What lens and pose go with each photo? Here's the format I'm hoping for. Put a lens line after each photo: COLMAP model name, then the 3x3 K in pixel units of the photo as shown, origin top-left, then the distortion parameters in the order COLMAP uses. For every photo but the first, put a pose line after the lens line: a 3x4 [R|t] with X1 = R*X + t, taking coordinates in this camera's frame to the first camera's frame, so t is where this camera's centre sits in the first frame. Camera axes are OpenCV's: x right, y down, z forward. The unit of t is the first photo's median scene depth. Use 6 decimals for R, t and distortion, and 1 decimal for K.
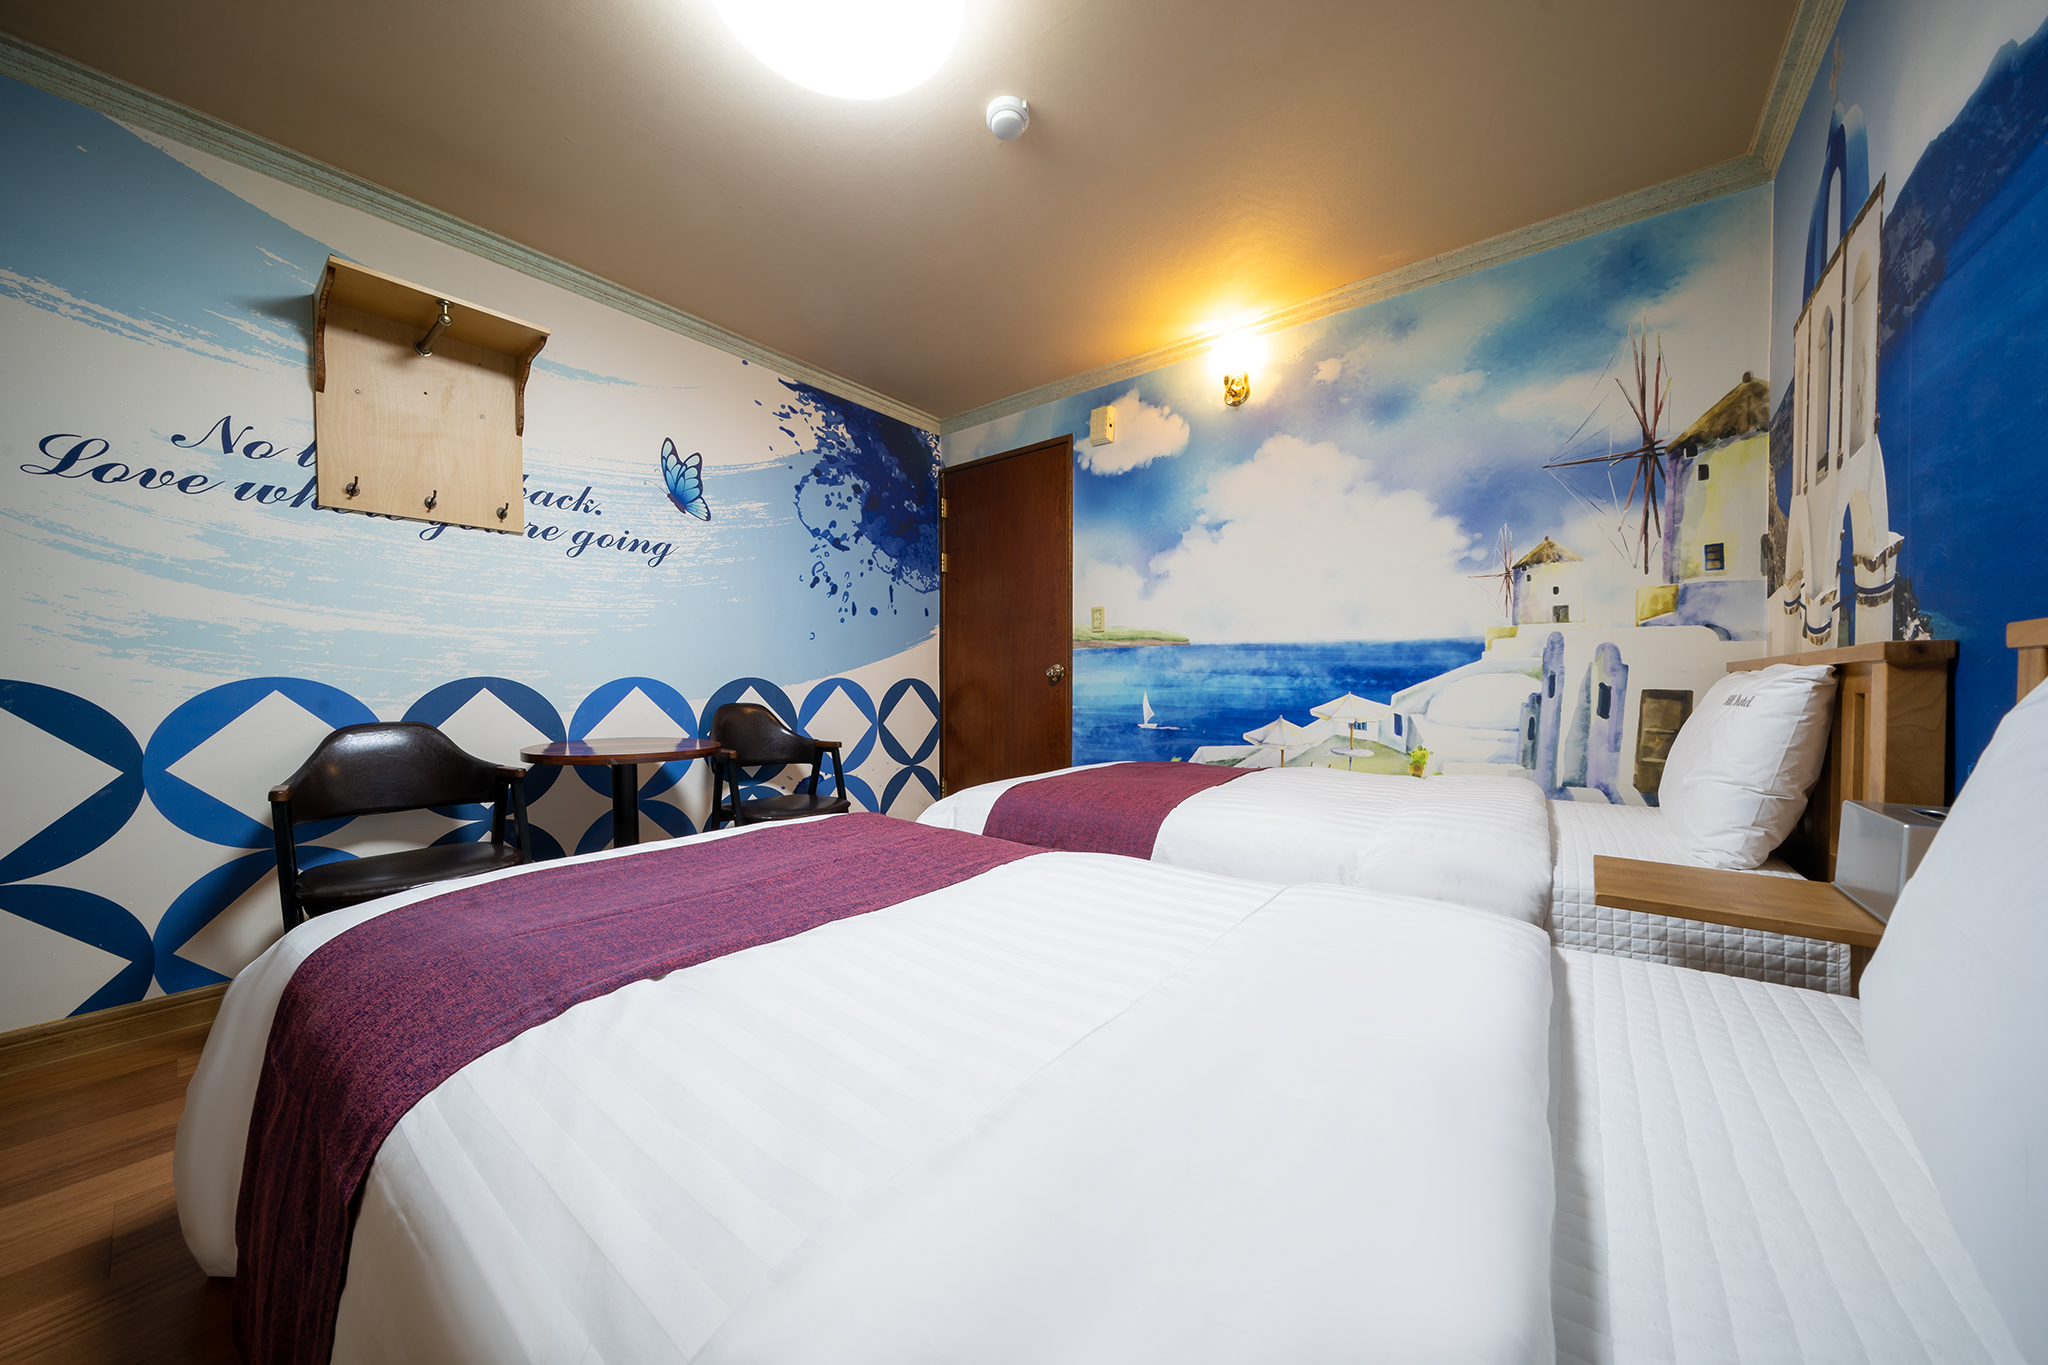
lens RADIAL K [[694.1, 0, 1016.0], [0, 694.1, 698.8], [0, 0, 1]] dist [-0.007324, -0.000098]
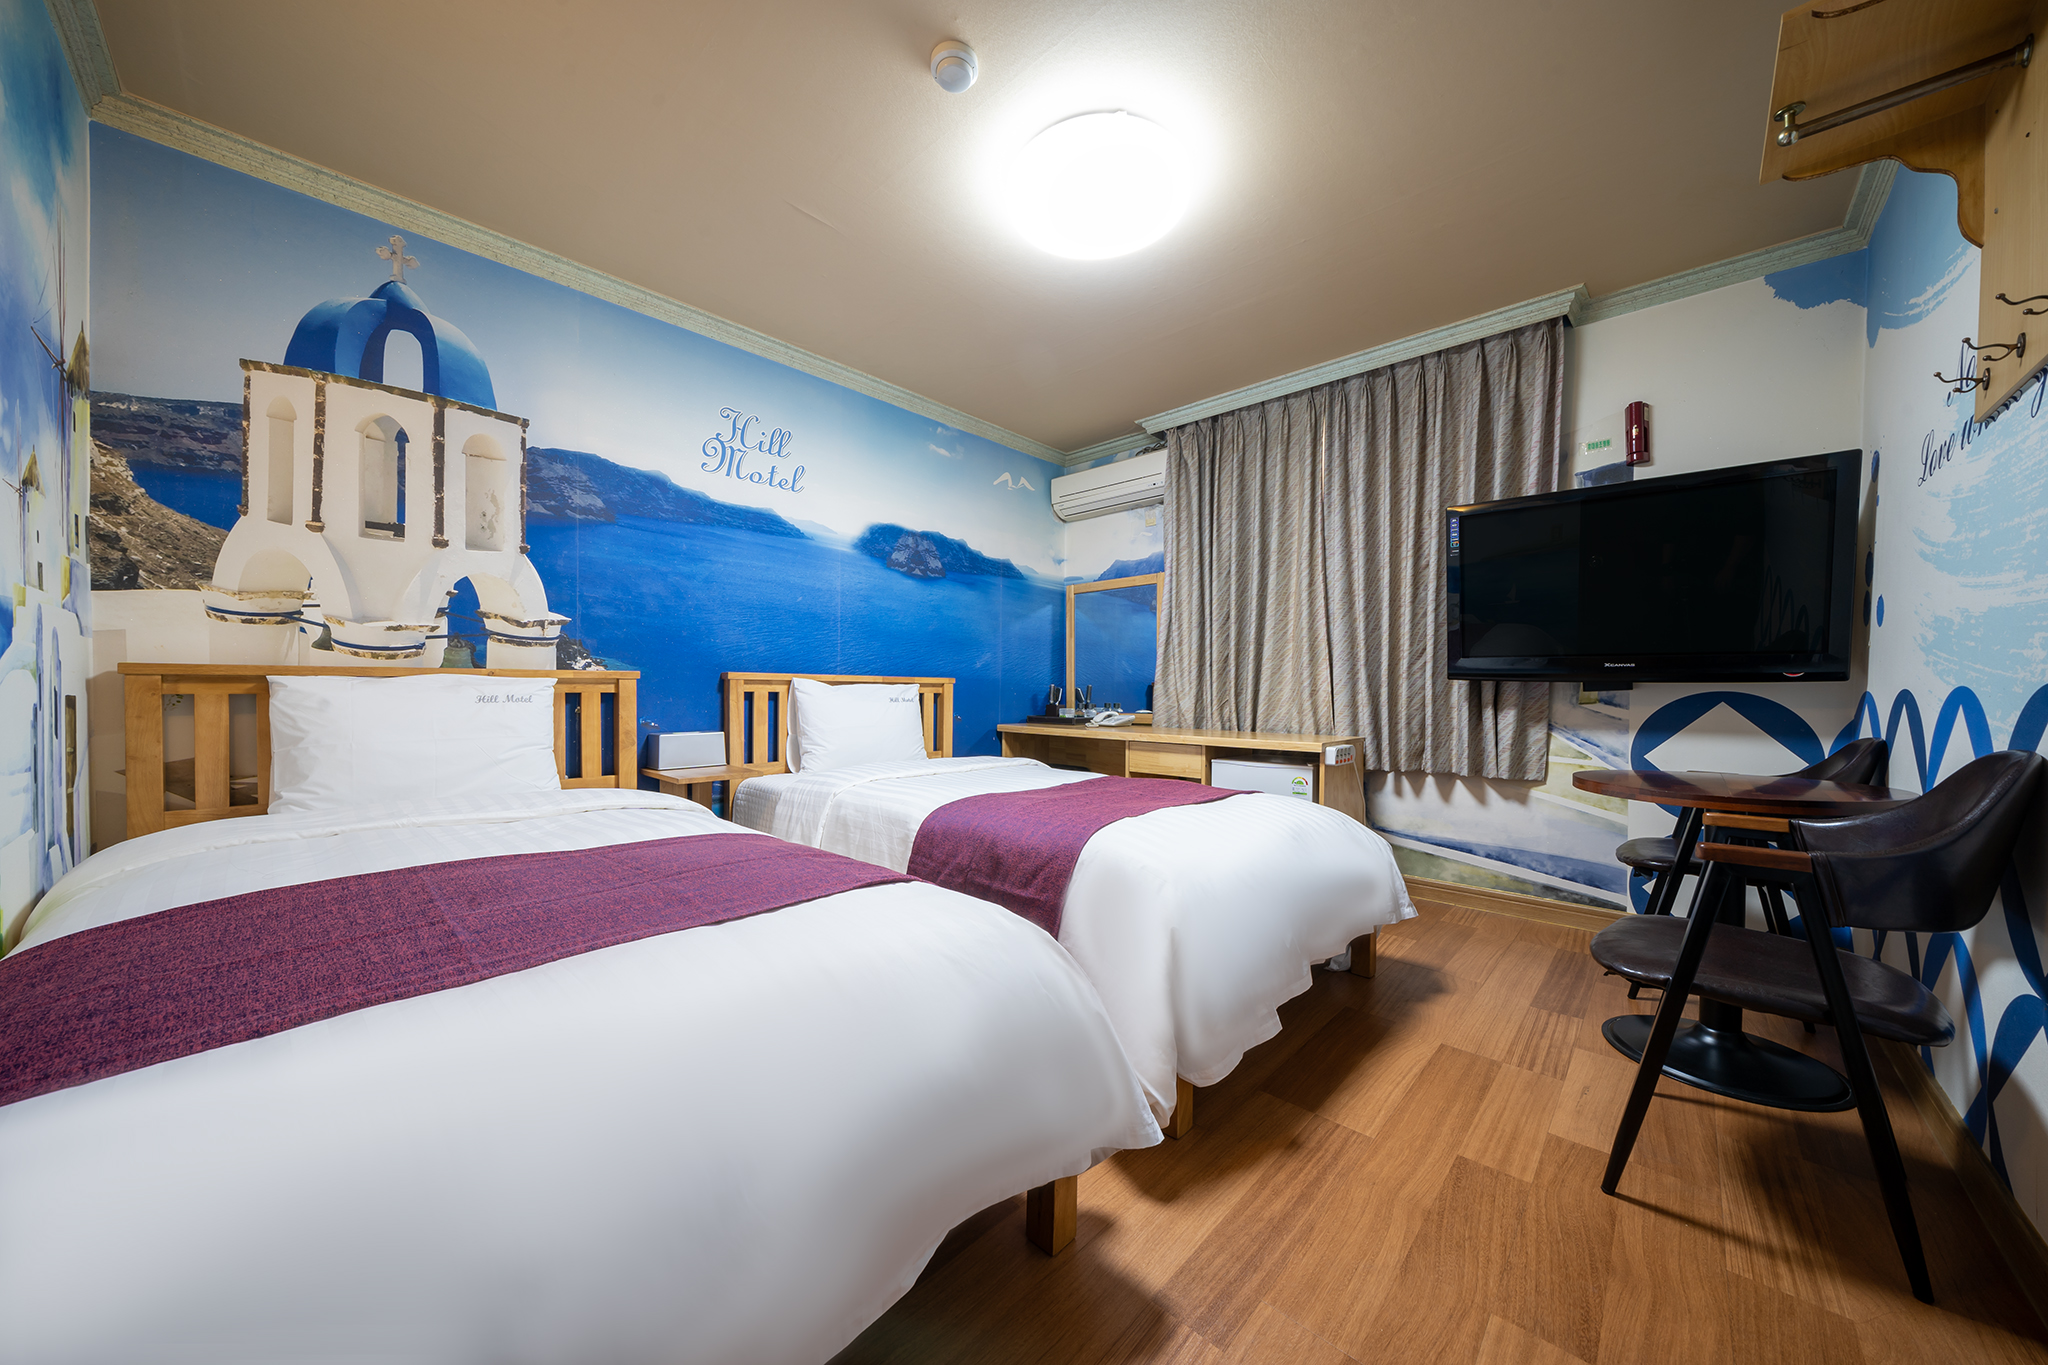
lens RADIAL K [[694.1, 0, 1016.0], [0, 694.1, 698.8], [0, 0, 1]] dist [-0.007324, -0.000098]
pose [[-0.995038, -0.006629, 0.099274, -0.124137], [-0.002924, 0.999295, 0.037424, -0.030231], [-0.099452, 0.036948, -0.994356, 1.248591]]
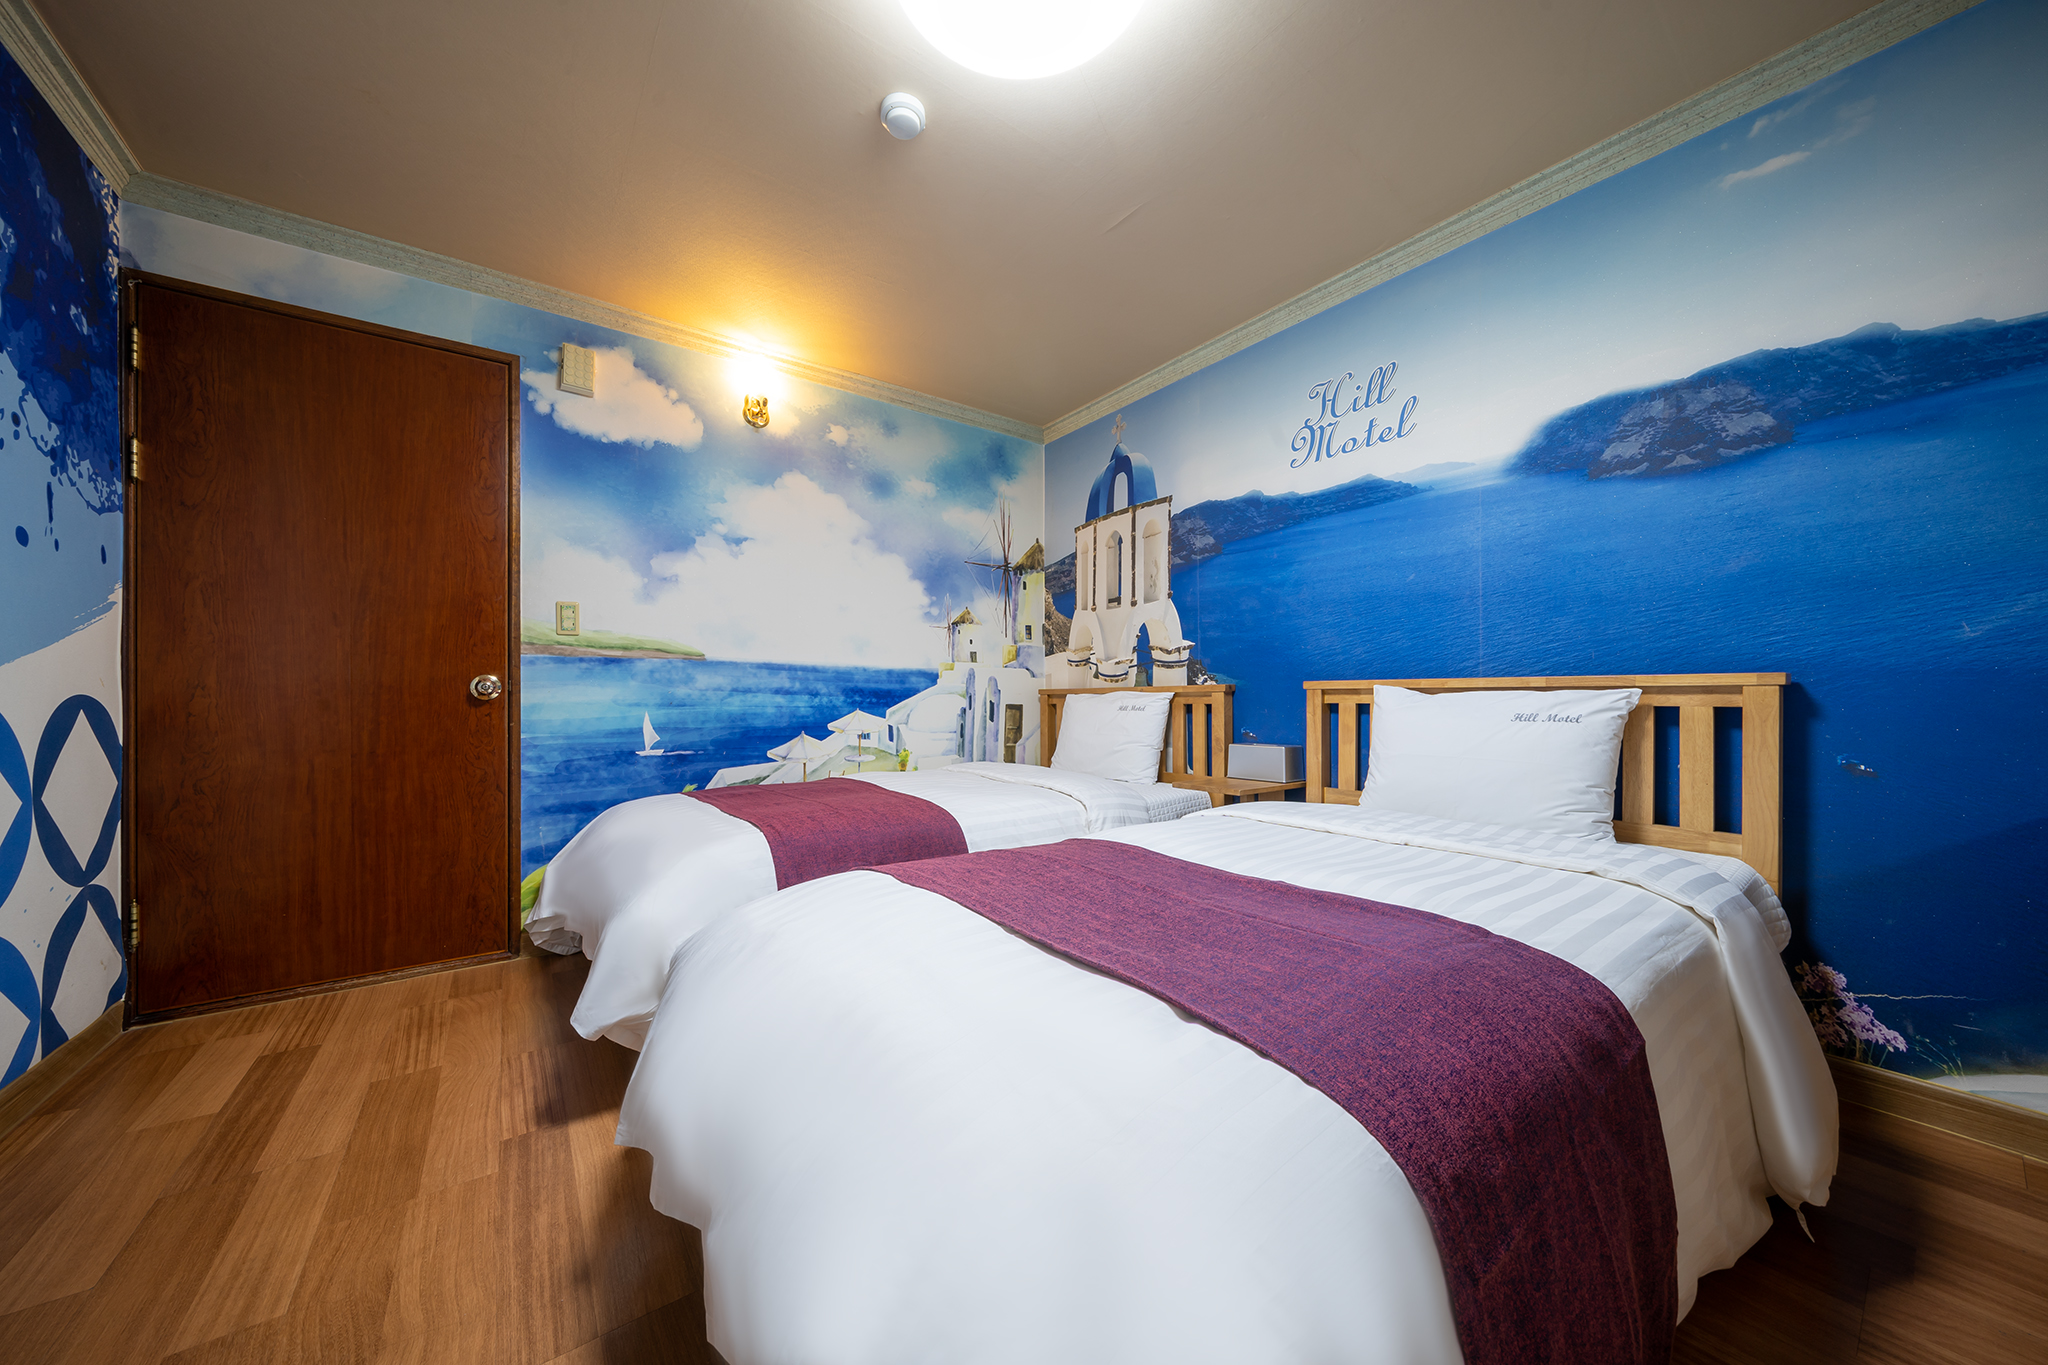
lens RADIAL K [[694.1, 0, 1016.0], [0, 694.1, 698.8], [0, 0, 1]] dist [-0.007324, -0.000098]
pose [[0.264009, 0.000799, 0.964520, -0.586476], [0.025965, 0.999631, -0.007936, -0.009675], [-0.964171, 0.027139, 0.263891, 0.399977]]
